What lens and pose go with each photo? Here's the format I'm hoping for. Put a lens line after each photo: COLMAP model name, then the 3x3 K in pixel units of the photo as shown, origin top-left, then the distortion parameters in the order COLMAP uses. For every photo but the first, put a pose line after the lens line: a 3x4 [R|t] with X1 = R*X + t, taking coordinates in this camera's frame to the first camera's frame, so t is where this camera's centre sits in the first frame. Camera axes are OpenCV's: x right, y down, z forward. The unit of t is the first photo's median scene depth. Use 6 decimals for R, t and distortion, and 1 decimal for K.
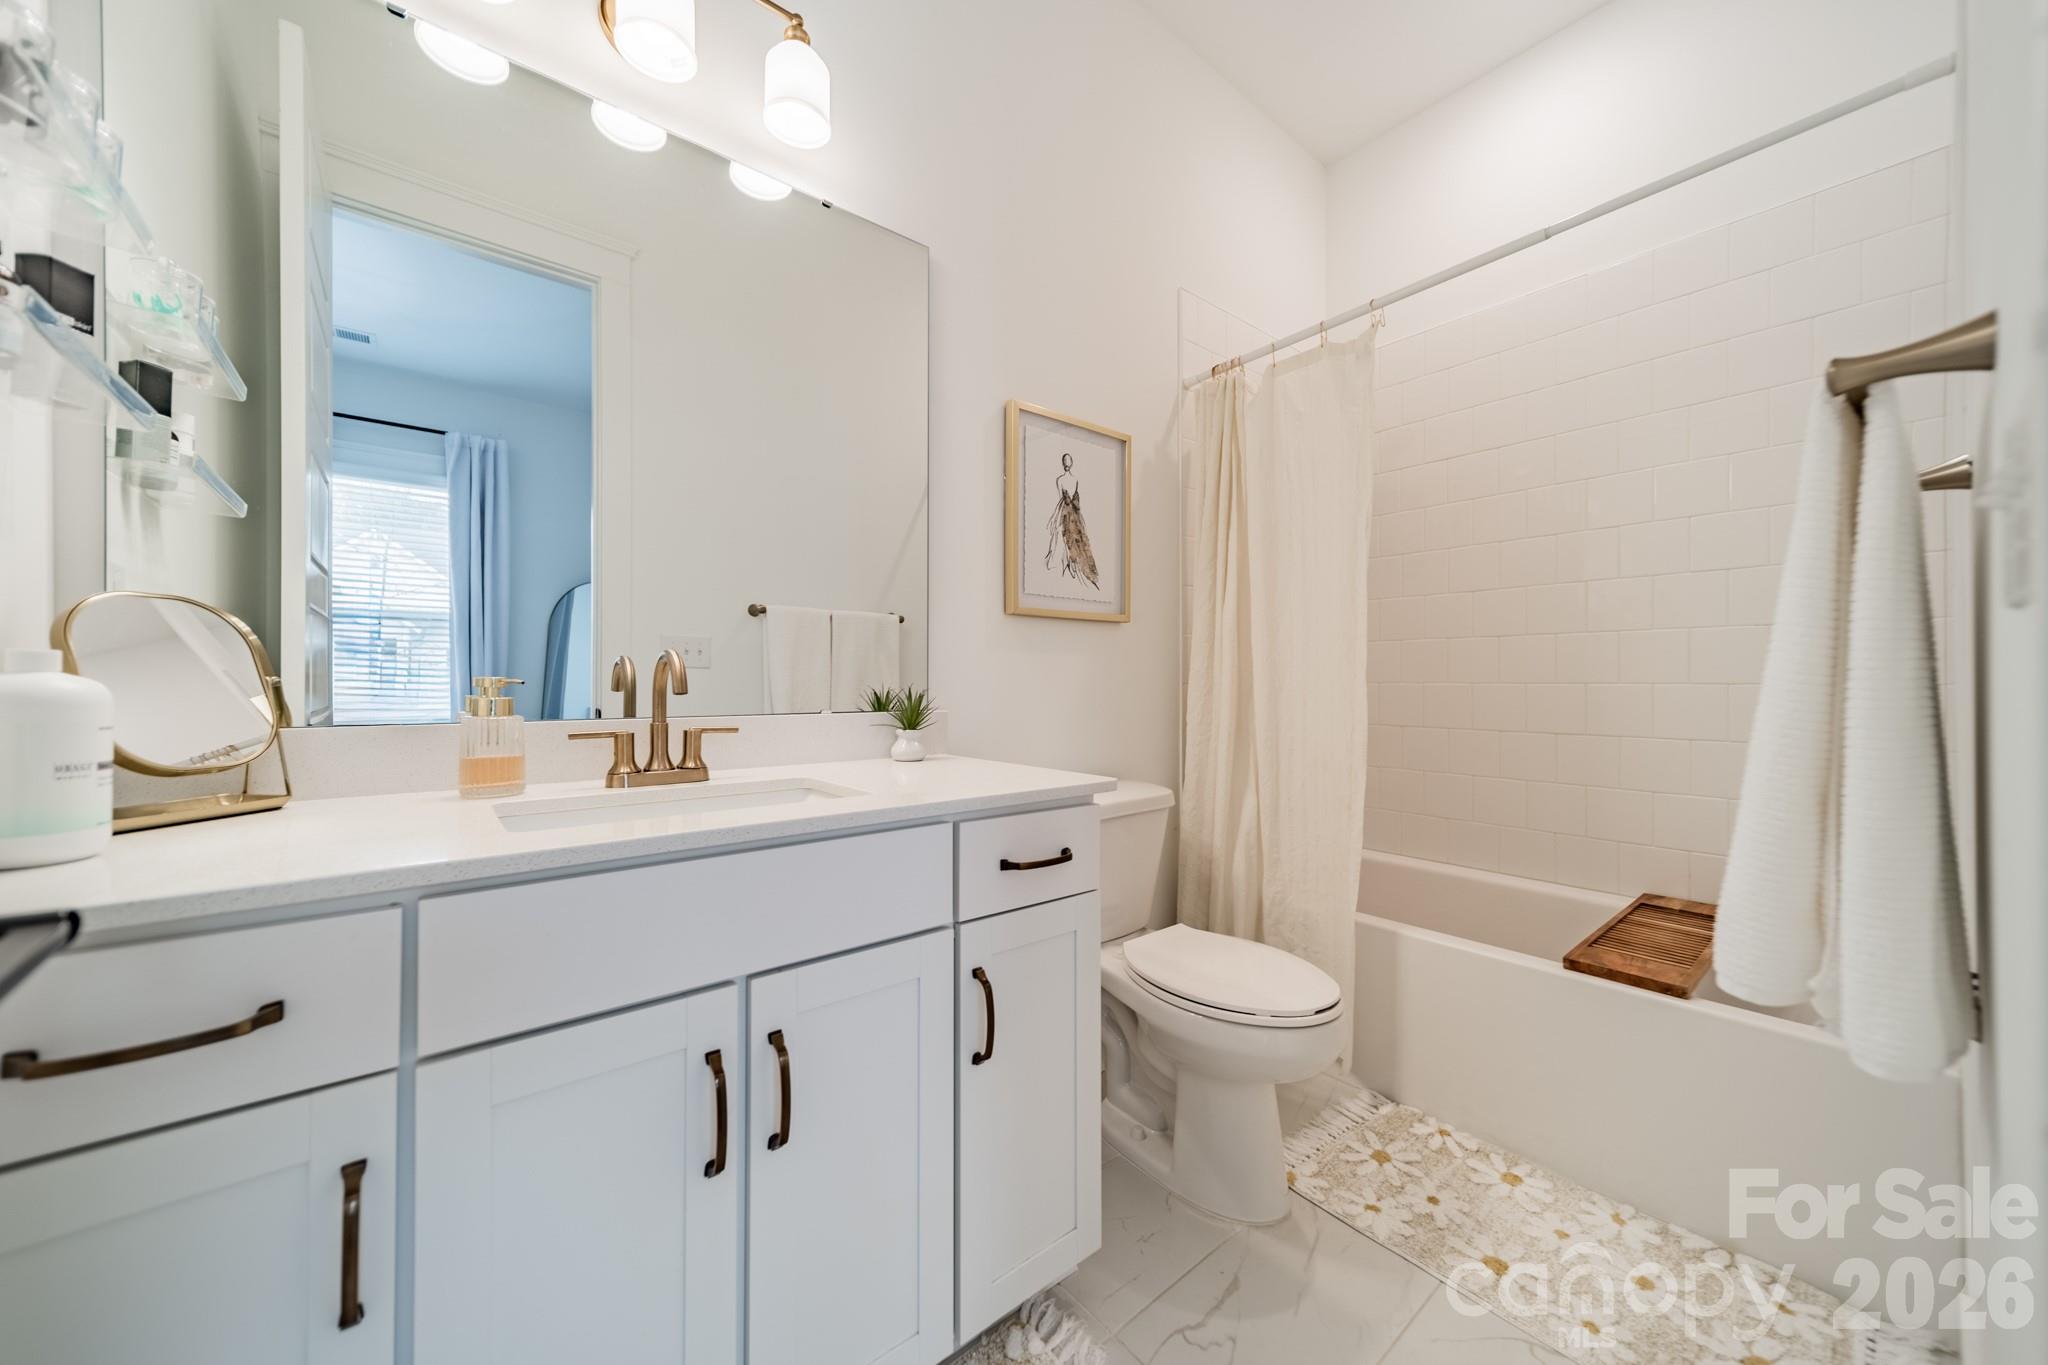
lens RADIAL K [[731.1, 0, 1024.4], [0, 731.1, 680.7], [0, 0, 1]] dist [0.009174, 0.000024]
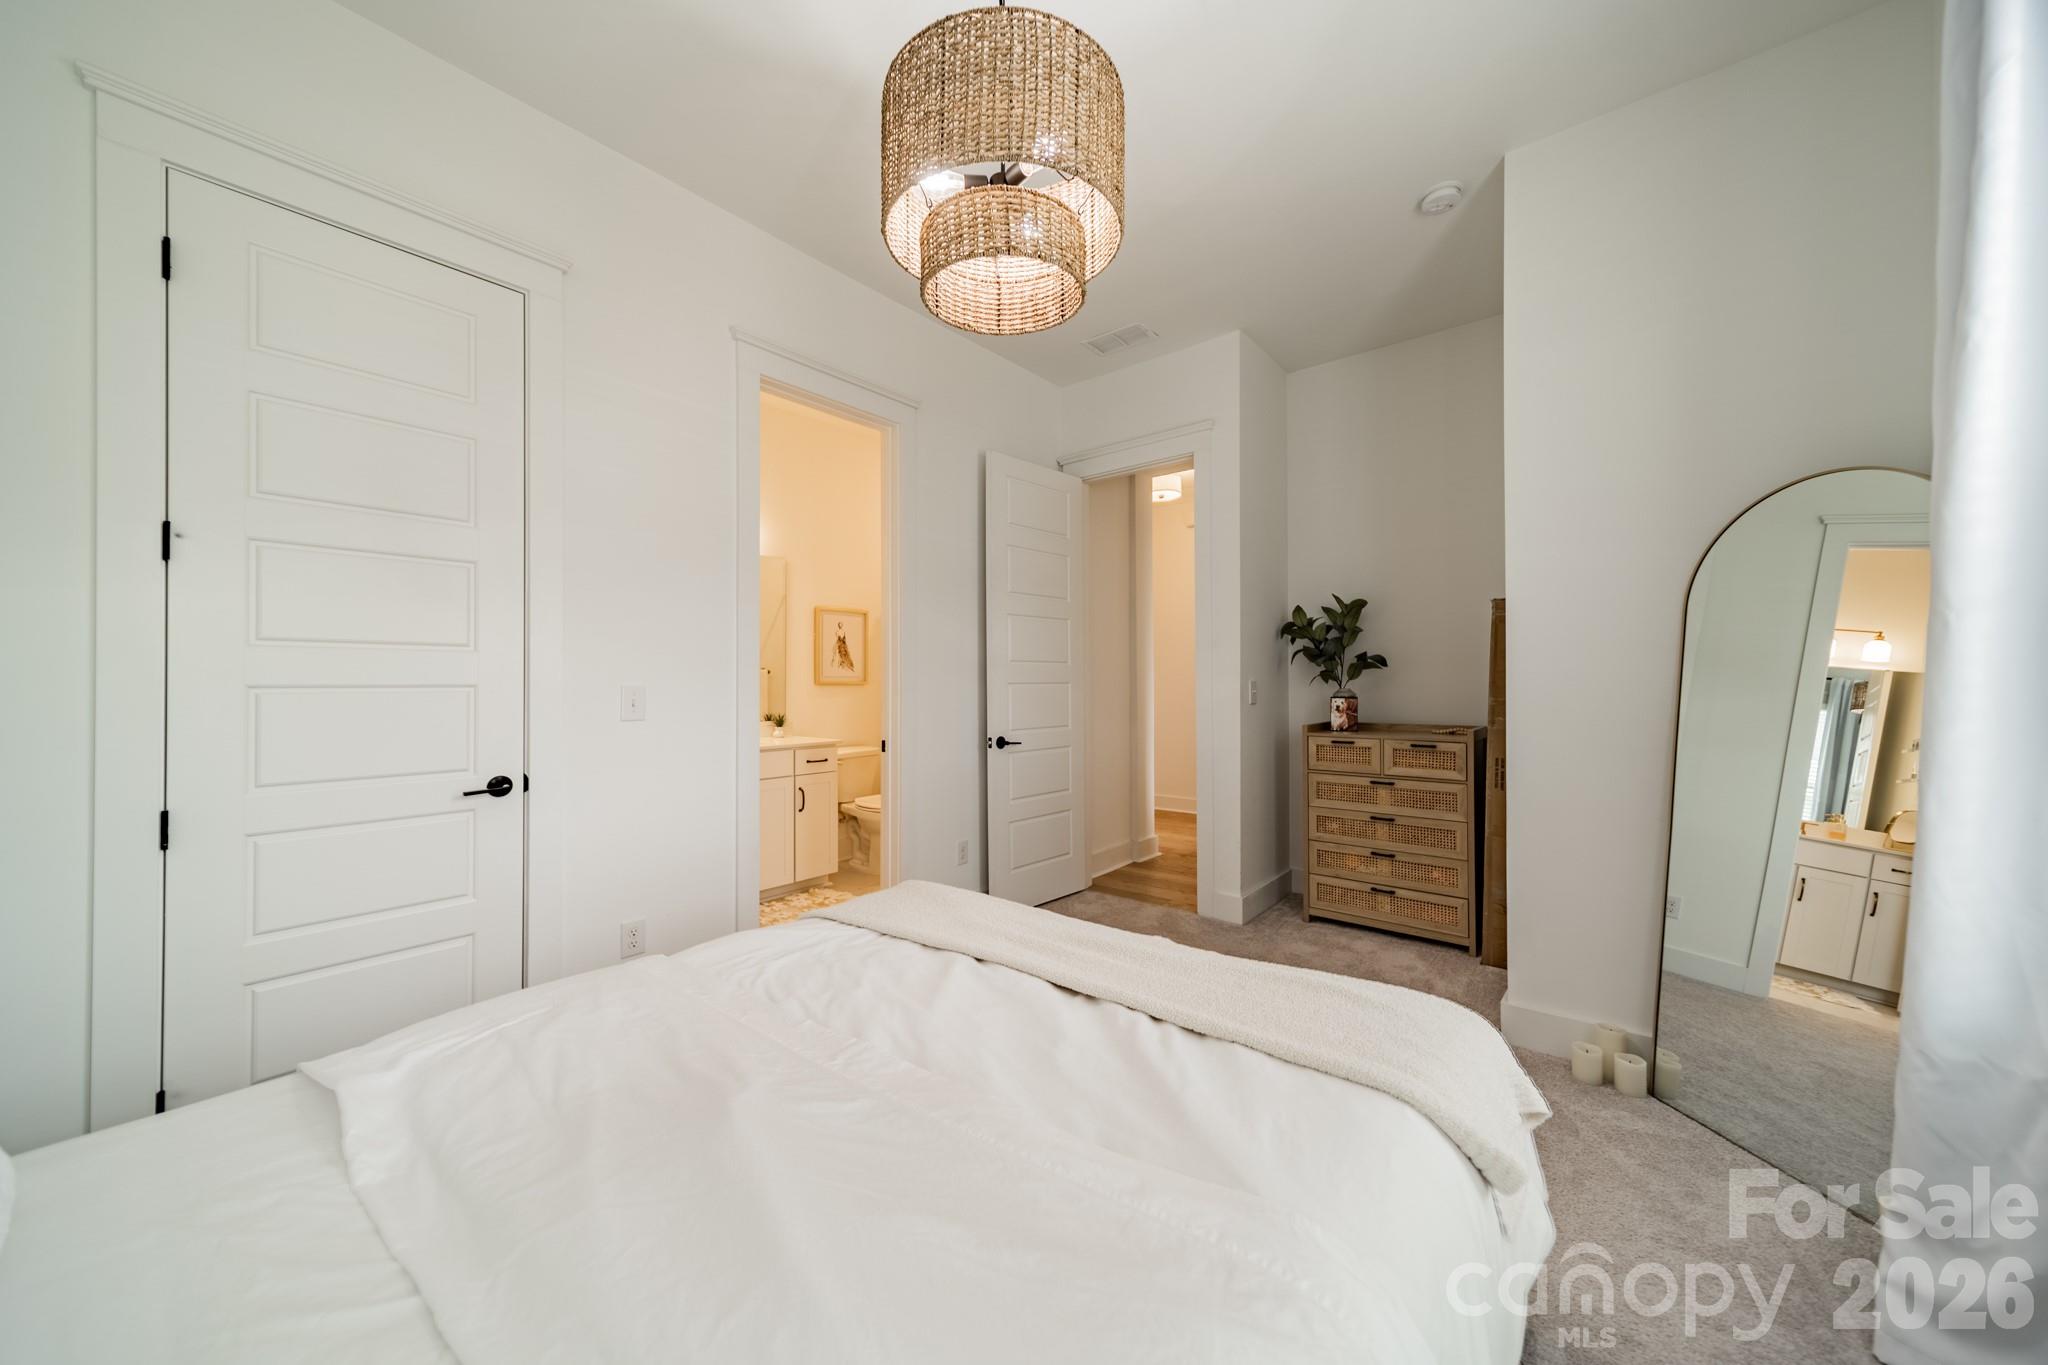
lens RADIAL K [[731.1, 0, 1024.4], [0, 731.1, 680.7], [0, 0, 1]] dist [0.009174, 0.000024]
pose [[0.980335, 0.003108, 0.197315, 0.193211], [-0.003217, 0.999995, 0.000234, -0.104205], [-0.197313, -0.000864, 0.980340, -1.760697]]
